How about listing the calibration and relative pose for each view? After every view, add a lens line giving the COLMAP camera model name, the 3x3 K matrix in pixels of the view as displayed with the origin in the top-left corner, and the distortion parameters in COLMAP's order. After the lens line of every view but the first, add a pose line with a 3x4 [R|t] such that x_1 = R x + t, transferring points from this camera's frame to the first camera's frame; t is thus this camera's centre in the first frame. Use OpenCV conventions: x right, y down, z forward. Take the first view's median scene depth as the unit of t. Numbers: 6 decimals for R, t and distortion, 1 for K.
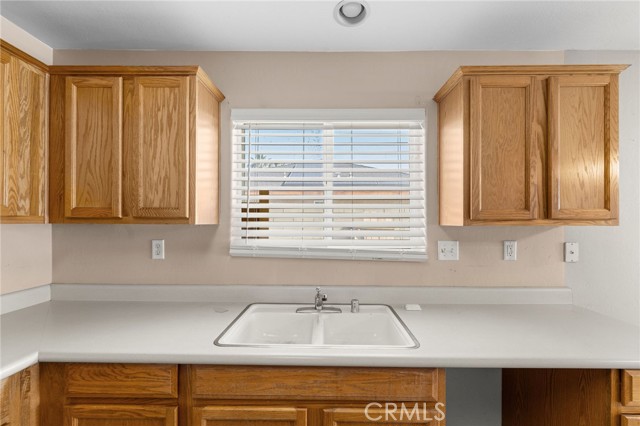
lens RADIAL K [[267.2, 0, 329.1], [0, 267.2, 221.5], [0, 0, 1]] dist [-0.000185, -0.000004]
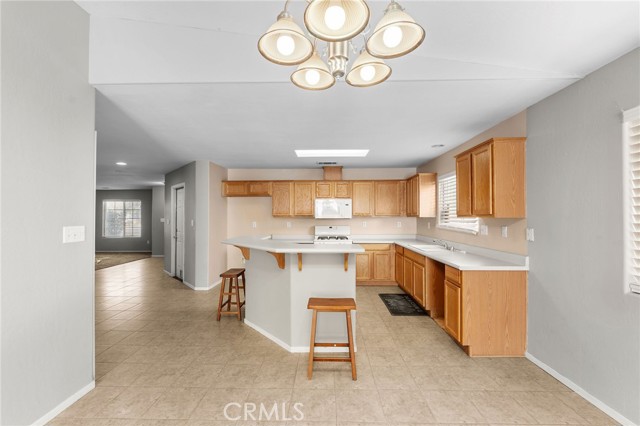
lens RADIAL K [[265.6, 0, 322.7], [0, 265.6, 217.2], [0, 0, 1]] dist [-0.002097, -0.000148]
pose [[-0.021626, -0.005811, -0.999749, 3.075006], [0.000309, 0.999983, -0.005819, 0.027185], [0.999766, -0.000434, -0.021624, -0.229722]]
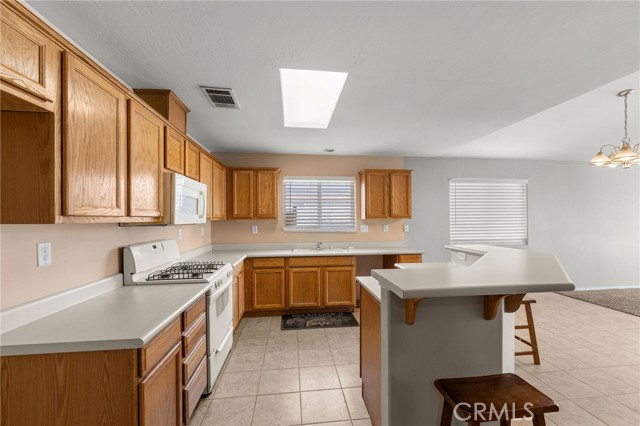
lens RADIAL K [[265.6, 0, 322.7], [0, 265.6, 217.2], [0, 0, 1]] dist [-0.002097, -0.000148]
pose [[0.993725, -0.007990, 0.111565, -0.339432], [0.008002, 0.999968, 0.000347, -0.013338], [-0.111564, 0.000548, 0.993757, -2.054186]]
